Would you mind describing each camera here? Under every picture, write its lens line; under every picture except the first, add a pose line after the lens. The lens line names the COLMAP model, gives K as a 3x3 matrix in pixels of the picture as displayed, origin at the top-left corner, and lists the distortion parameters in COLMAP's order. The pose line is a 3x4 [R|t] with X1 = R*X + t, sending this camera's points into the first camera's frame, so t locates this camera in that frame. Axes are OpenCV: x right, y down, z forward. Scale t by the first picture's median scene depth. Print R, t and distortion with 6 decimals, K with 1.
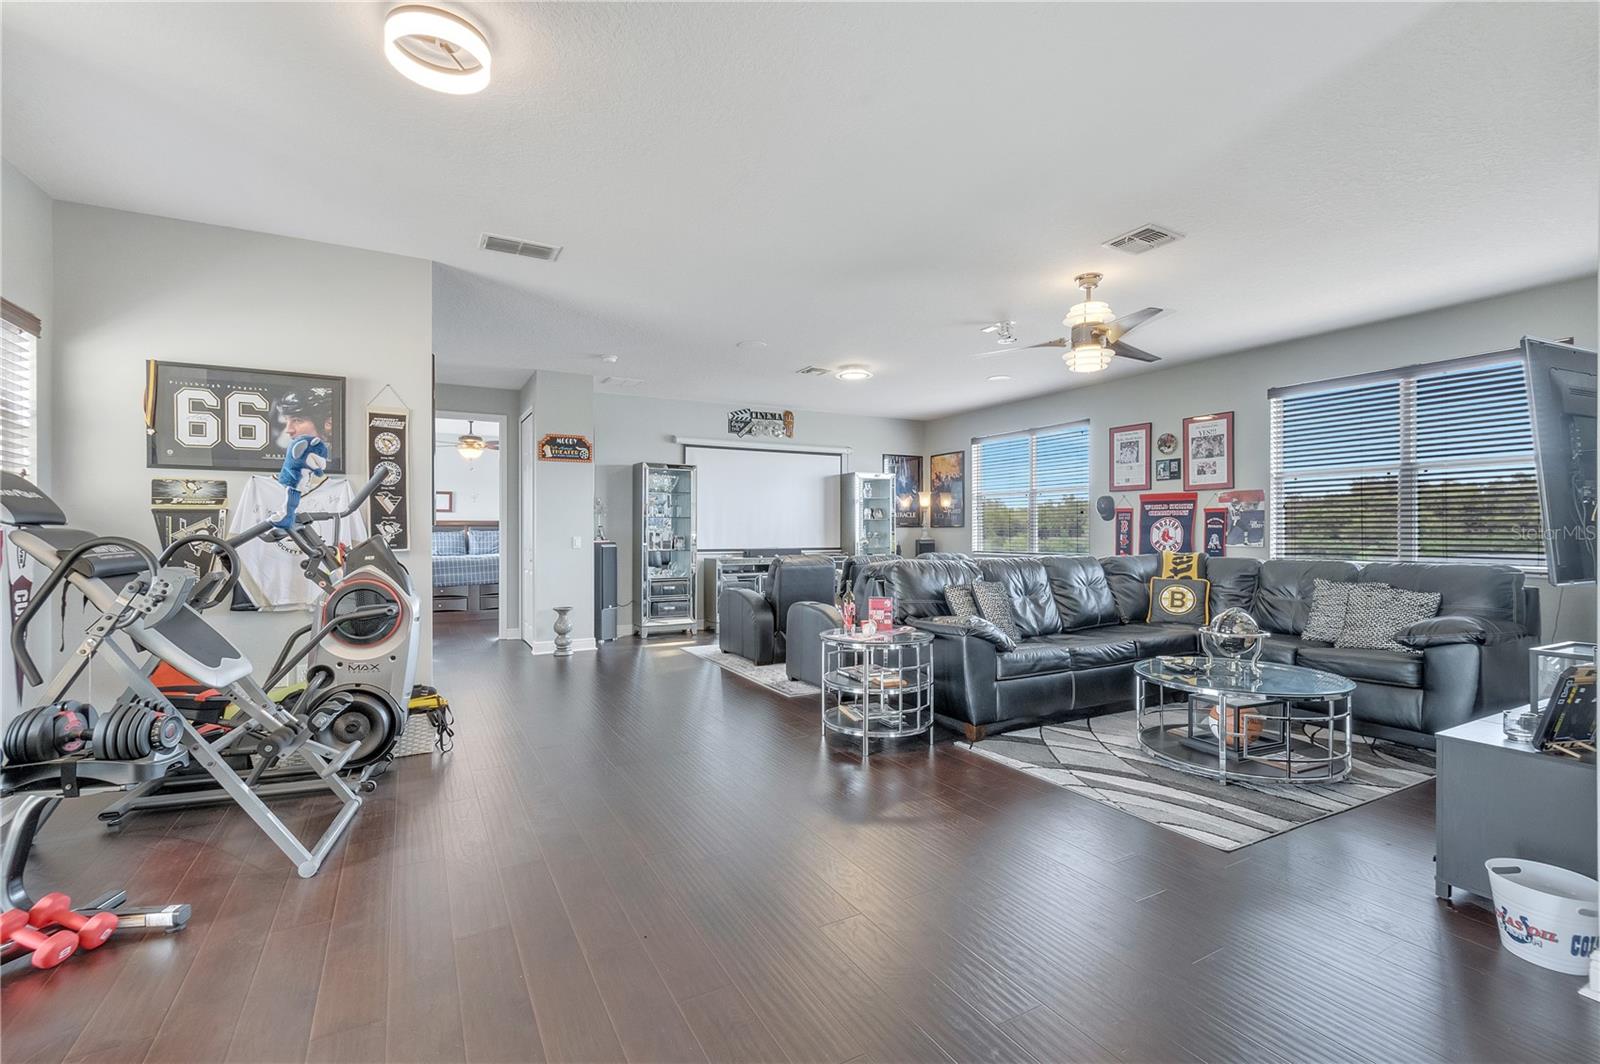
lens RADIAL K [[708.8, 0, 810.9], [0, 708.8, 532.1], [0, 0, 1]] dist [0.000103, -0.002198]
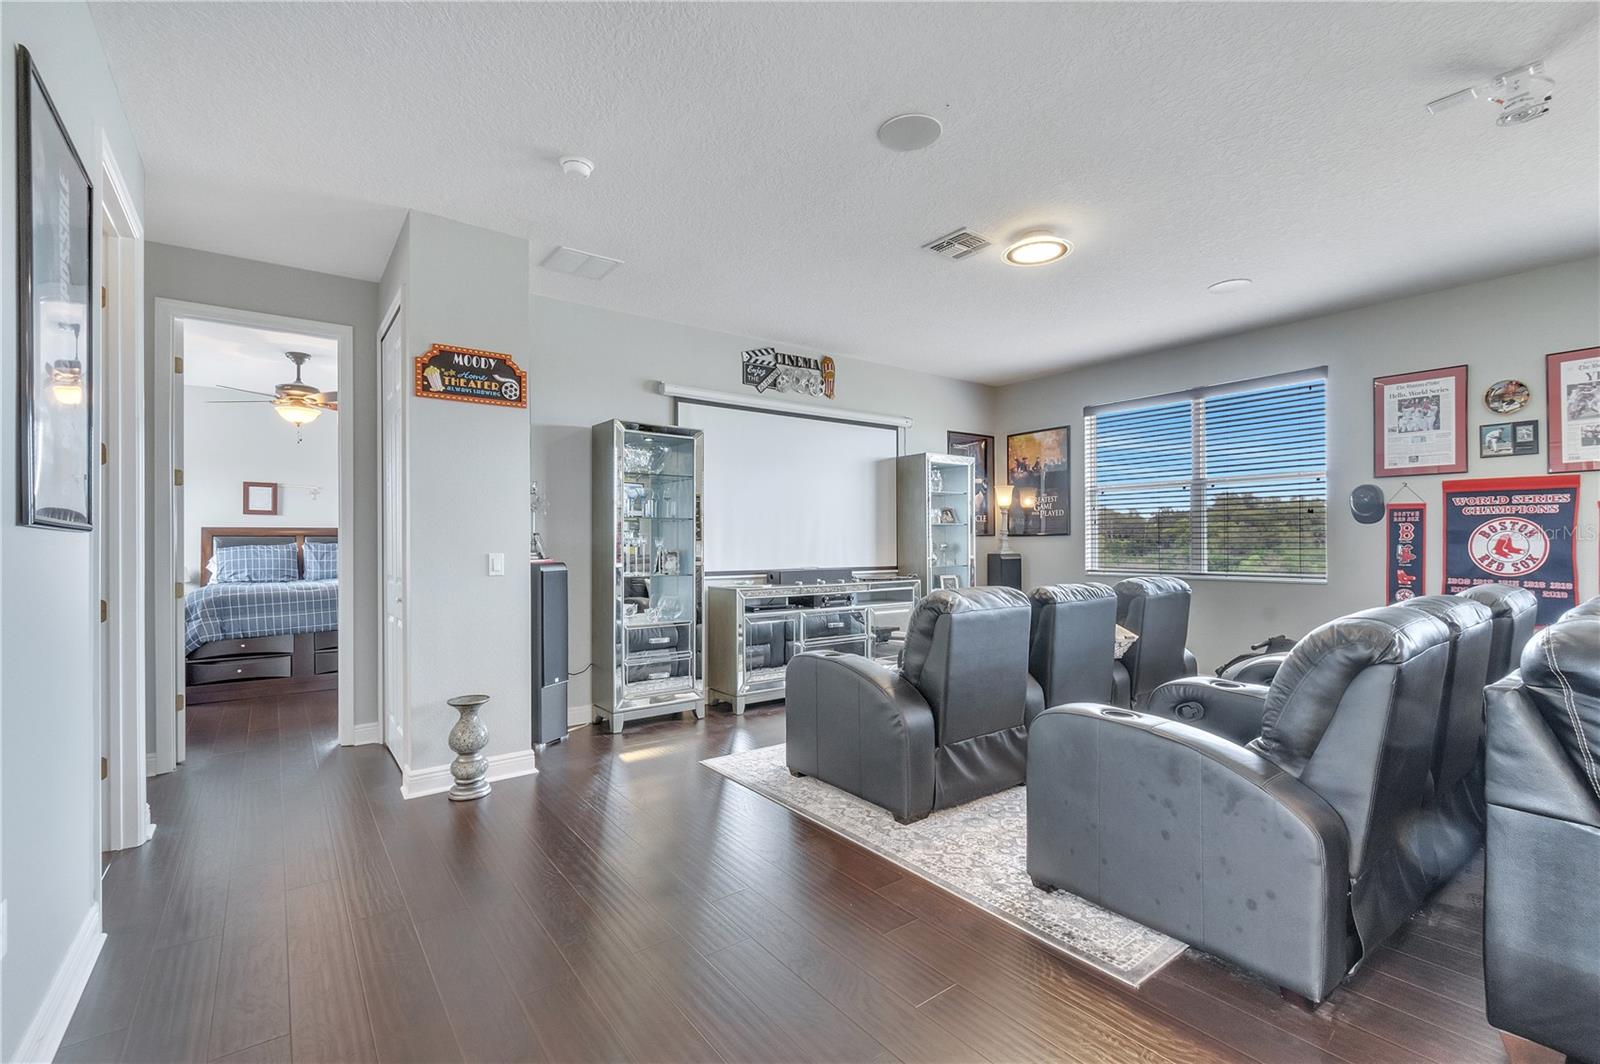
lens RADIAL K [[708.8, 0, 811.3], [0, 708.8, 544.1], [0, 0, 1]] dist [0.000103, -0.002198]
pose [[0.990924, -0.003095, 0.134391, -0.154585], [0.003027, 0.999995, 0.000708, 0.000214], [-0.134392, -0.000295, 0.990928, 0.413195]]
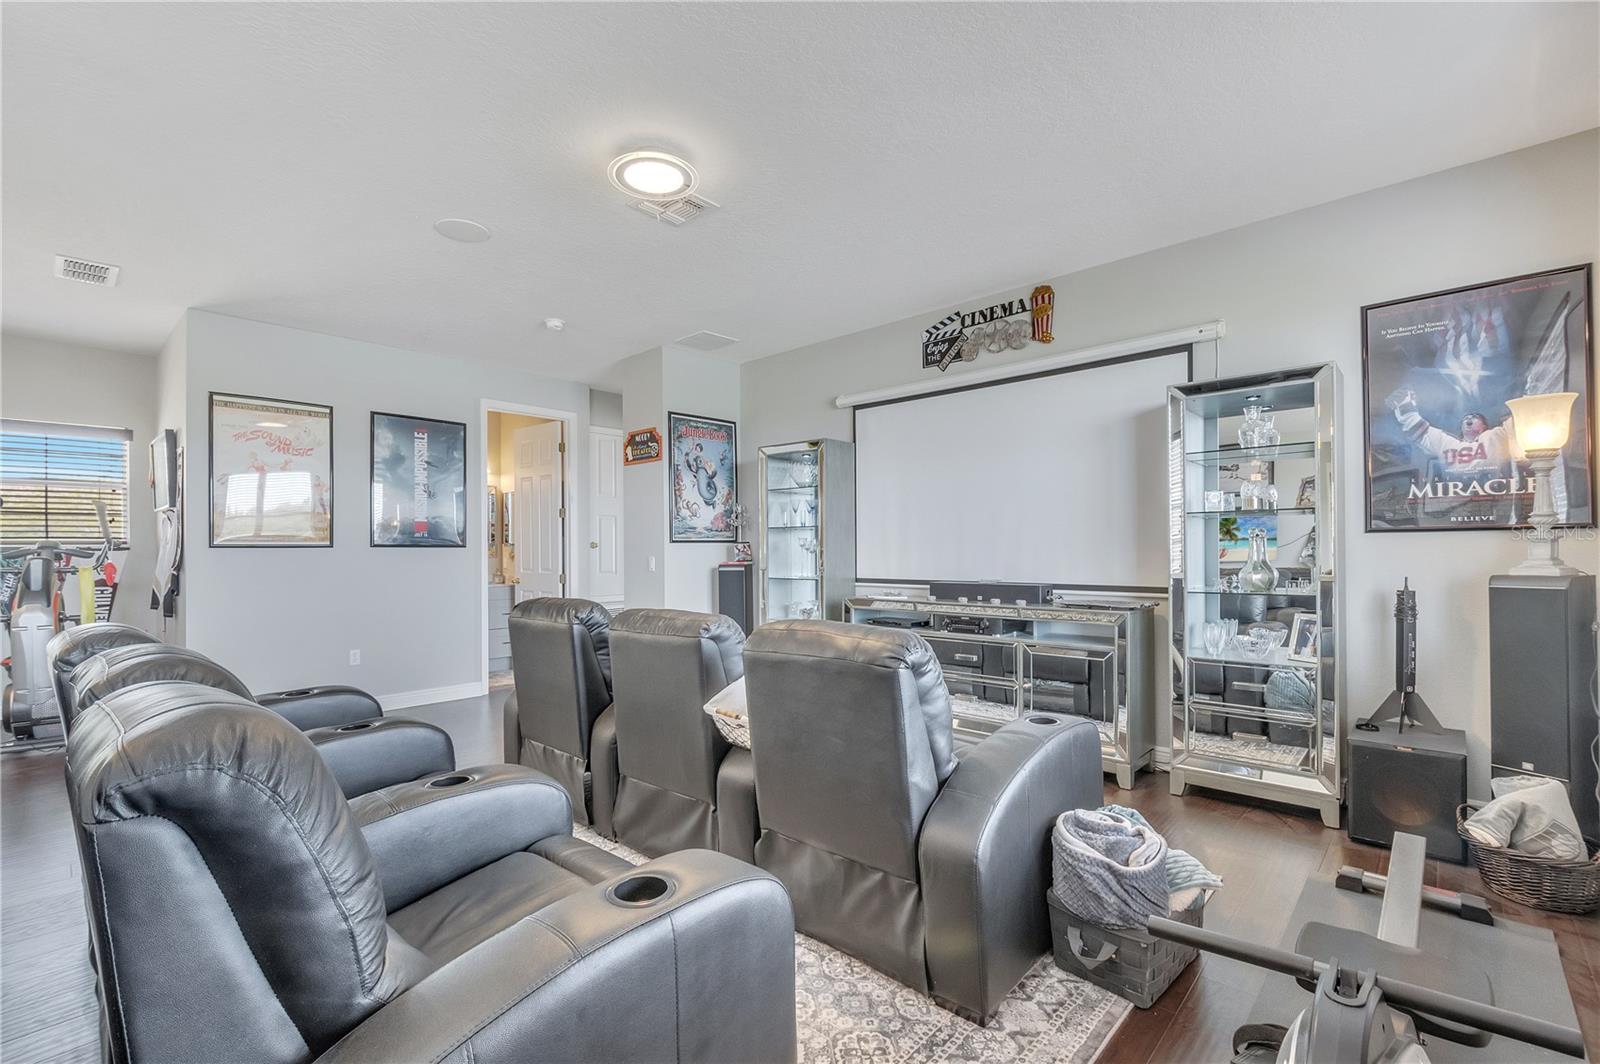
lens RADIAL K [[708.8, 0, 804.3], [0, 708.8, 540.4], [0, 0, 1]] dist [0.000103, -0.002198]
pose [[0.291791, -0.009616, -0.956434, 0.417986], [0.009791, 0.999927, -0.007066, -0.004092], [0.956432, -0.007303, 0.291863, 0.823736]]
